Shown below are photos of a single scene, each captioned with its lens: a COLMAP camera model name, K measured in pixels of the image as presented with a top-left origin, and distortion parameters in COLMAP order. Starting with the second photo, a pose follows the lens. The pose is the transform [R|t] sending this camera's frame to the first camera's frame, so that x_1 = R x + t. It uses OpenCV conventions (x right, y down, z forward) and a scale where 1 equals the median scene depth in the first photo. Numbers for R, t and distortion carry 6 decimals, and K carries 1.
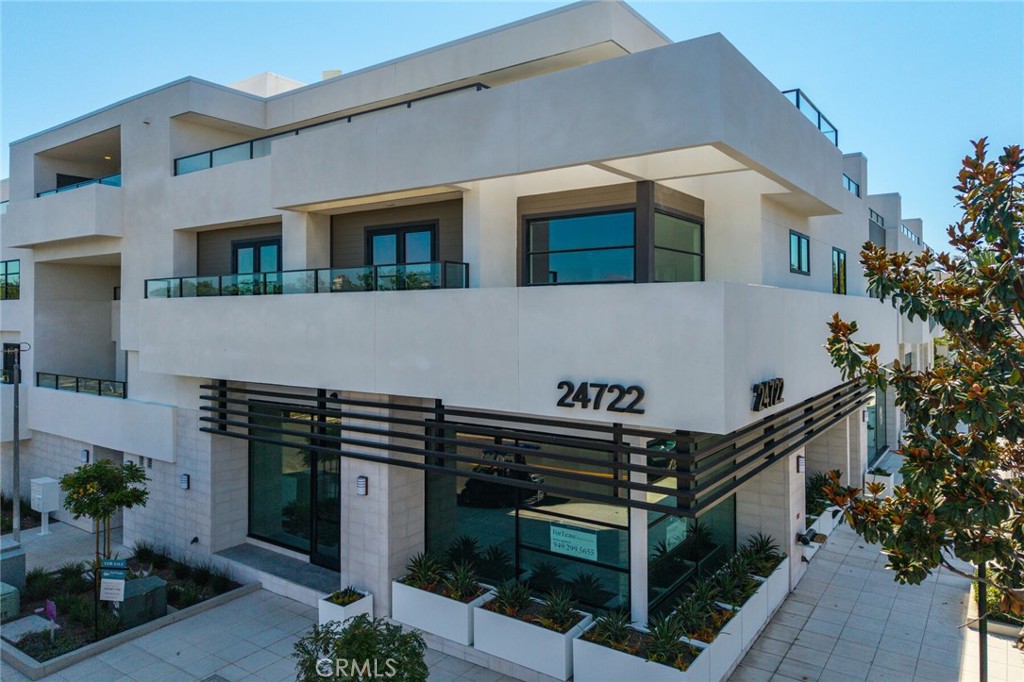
lens RADIAL K [[687.6, 0, 508.9], [0, 687.6, 303.7], [0, 0, 1]] dist [0.003717, 0.000899]
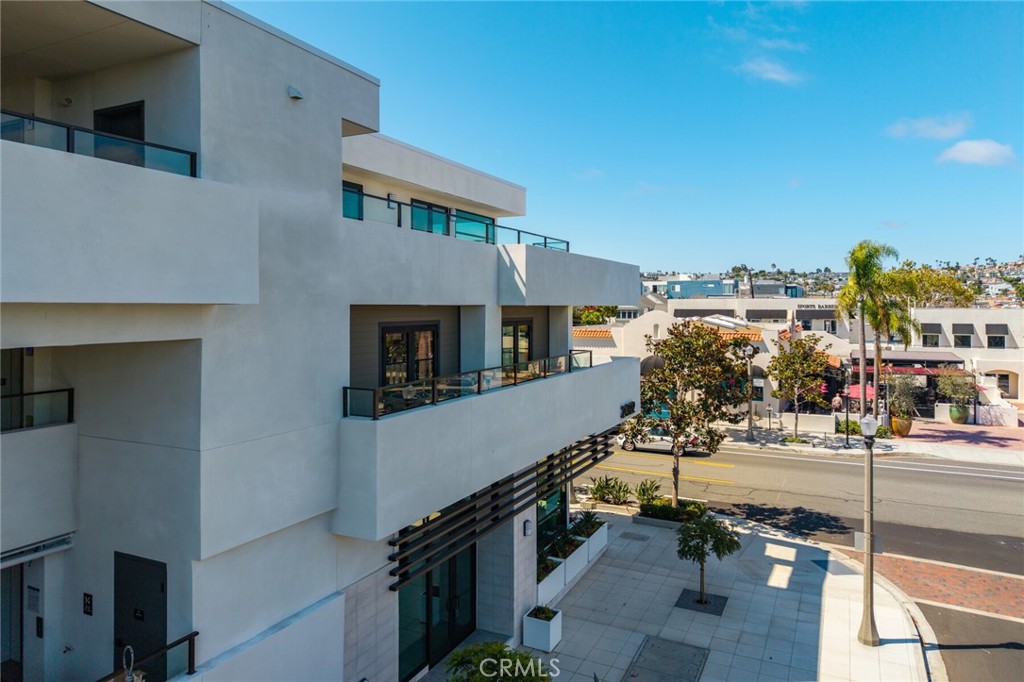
lens RADIAL K [[685.1, 0, 506.4], [0, 685.1, 299.9], [0, 0, 1]] dist [0.014148, -0.009775]
pose [[-0.163296, 0.015207, 0.986460, -1.424935], [-0.013483, 0.999753, -0.017644, -0.129002], [-0.986485, -0.016182, -0.163050, 1.220068]]
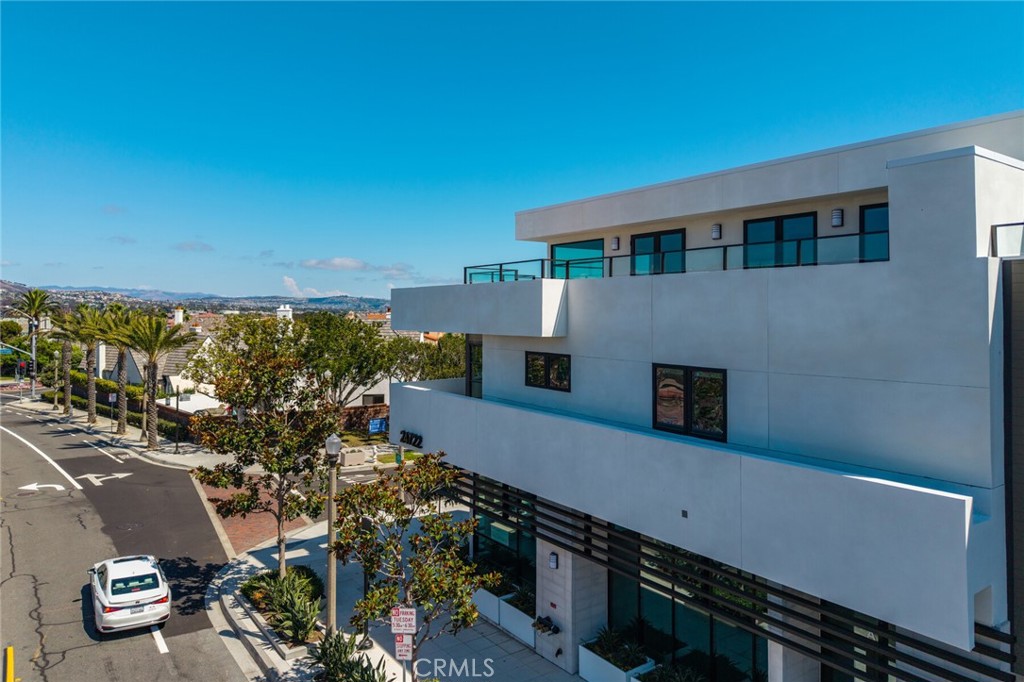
lens RADIAL K [[685.1, 0, 506.4], [0, 685.1, 299.9], [0, 0, 1]] dist [0.014148, -0.009775]
pose [[-0.324018, -0.011401, -0.945982, 1.647921], [0.015129, 0.999737, -0.017231, -0.187464], [0.945930, -0.019895, -0.323761, 1.413748]]
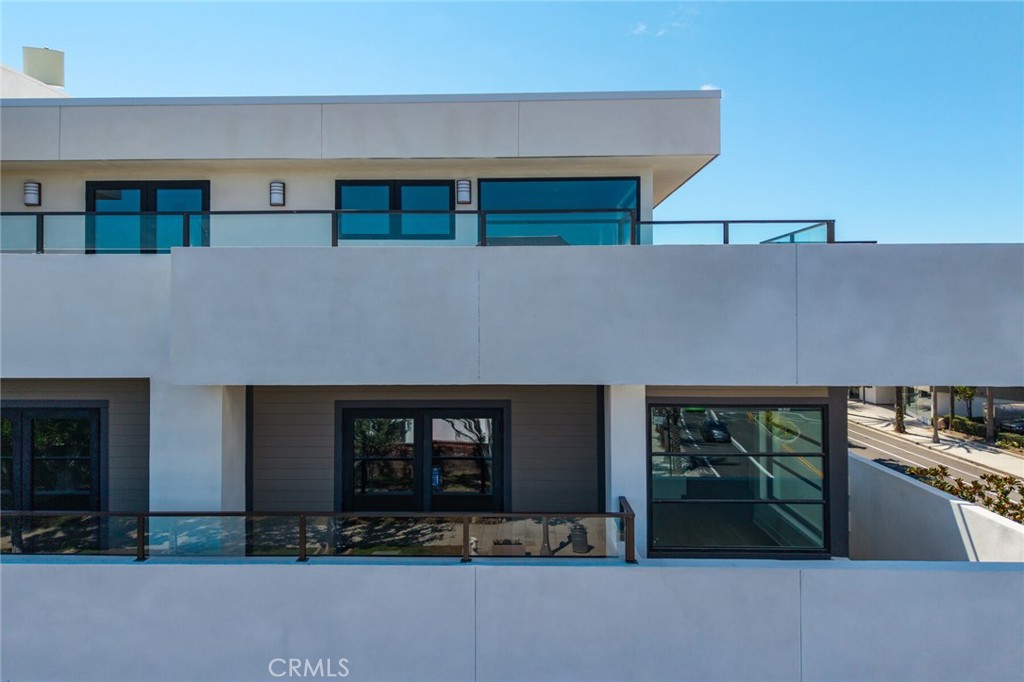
lens RADIAL K [[685.2, 0, 508.1], [0, 685.2, 302.1], [0, 0, 1]] dist [0.020701, -0.019670]
pose [[0.825828, 0.009240, 0.563847, -0.427364], [-0.004981, 0.999946, -0.009091, -0.195642], [-0.563900, 0.004699, 0.825829, 0.475879]]
